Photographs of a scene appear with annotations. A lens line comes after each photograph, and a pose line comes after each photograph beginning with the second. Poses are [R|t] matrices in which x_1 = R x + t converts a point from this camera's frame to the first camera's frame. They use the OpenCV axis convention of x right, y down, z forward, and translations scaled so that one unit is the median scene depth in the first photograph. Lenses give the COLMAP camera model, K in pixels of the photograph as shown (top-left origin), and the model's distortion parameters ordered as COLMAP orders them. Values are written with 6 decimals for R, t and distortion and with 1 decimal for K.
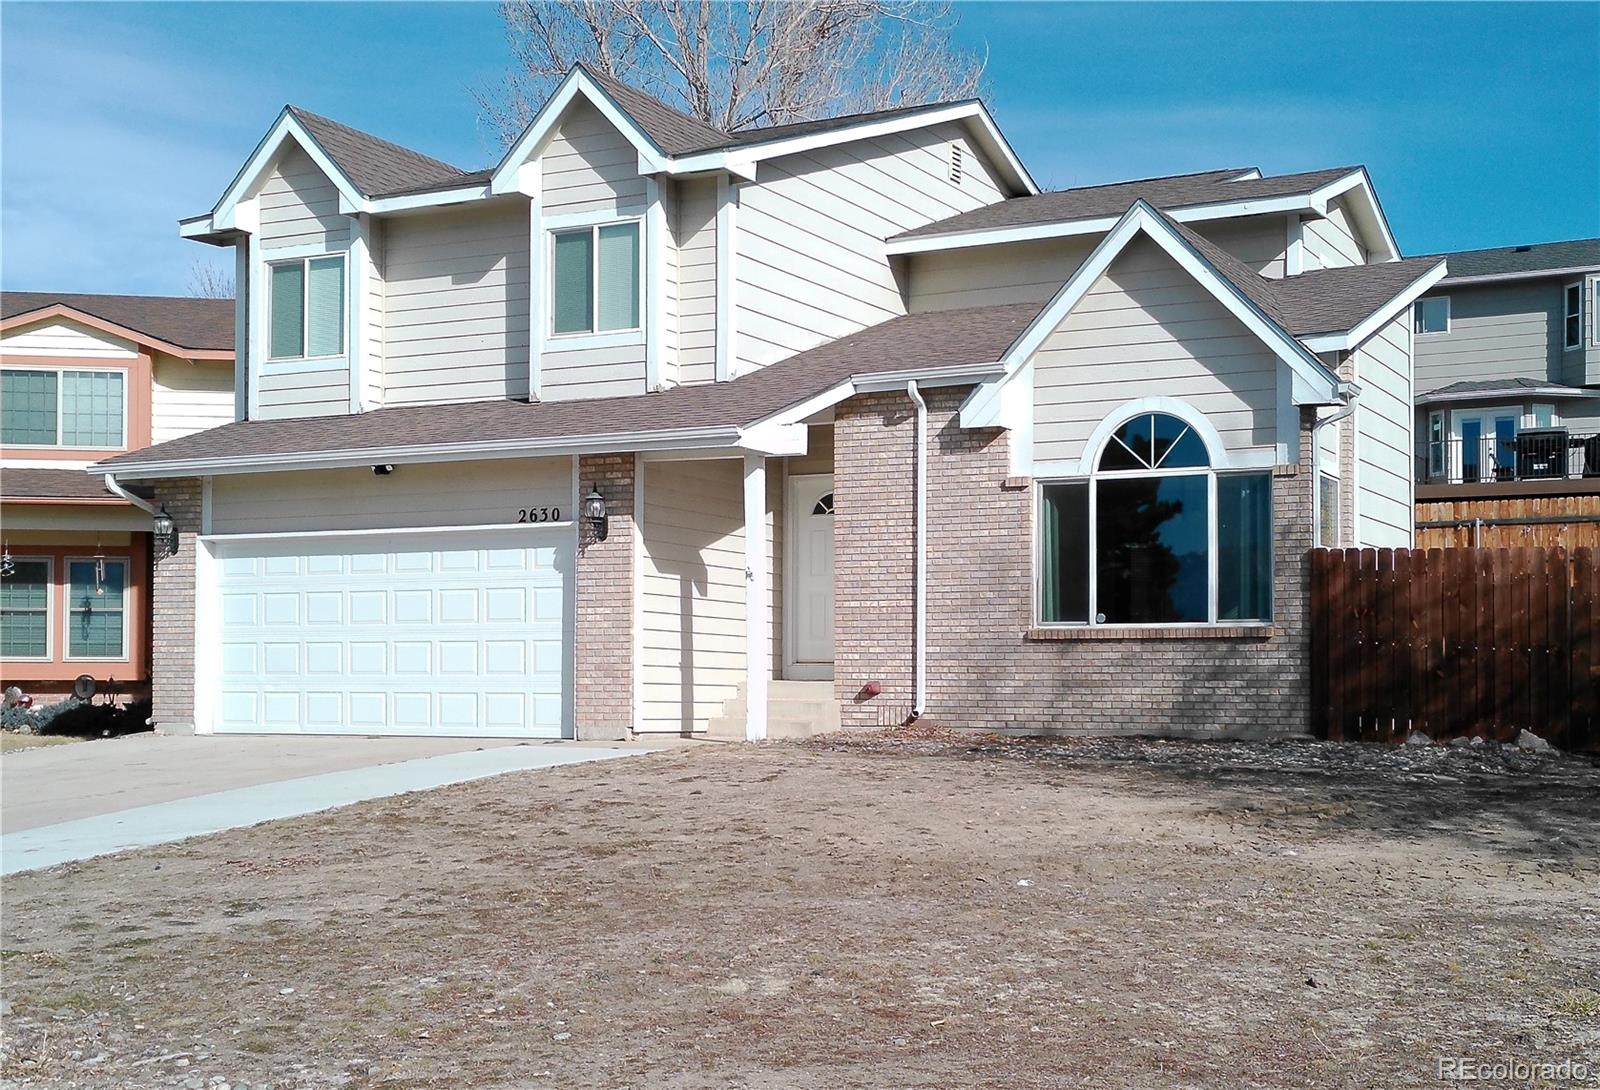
lens RADIAL K [[2102.4, 0, 800.7], [0, 2102.4, 550.7], [0, 0, 1]] dist [0.131235, 0.000000]
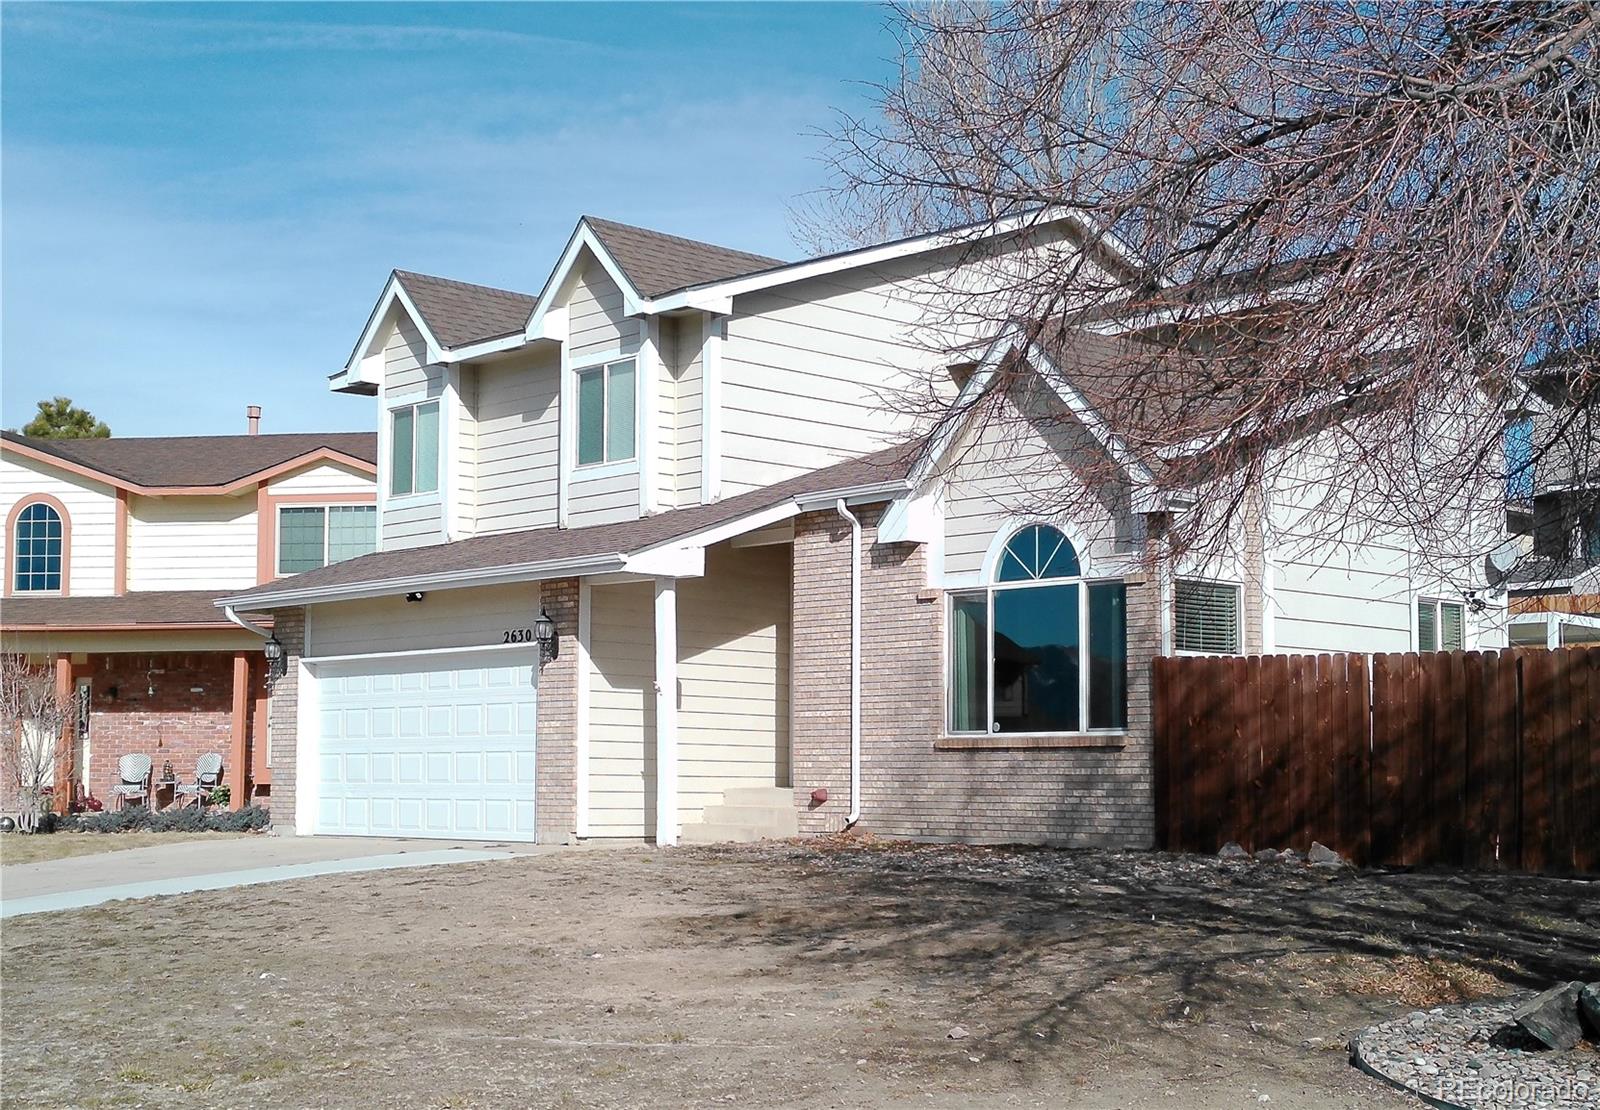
lens RADIAL K [[2214.7, 0, 799.5], [0, 2214.7, 552.9], [0, 0, 1]] dist [0.178062, 0.000000]
pose [[0.946471, -0.033698, -0.321026, 0.383446], [0.022133, 0.998970, -0.039610, -0.011114], [0.322030, 0.030384, 0.946242, -0.042679]]
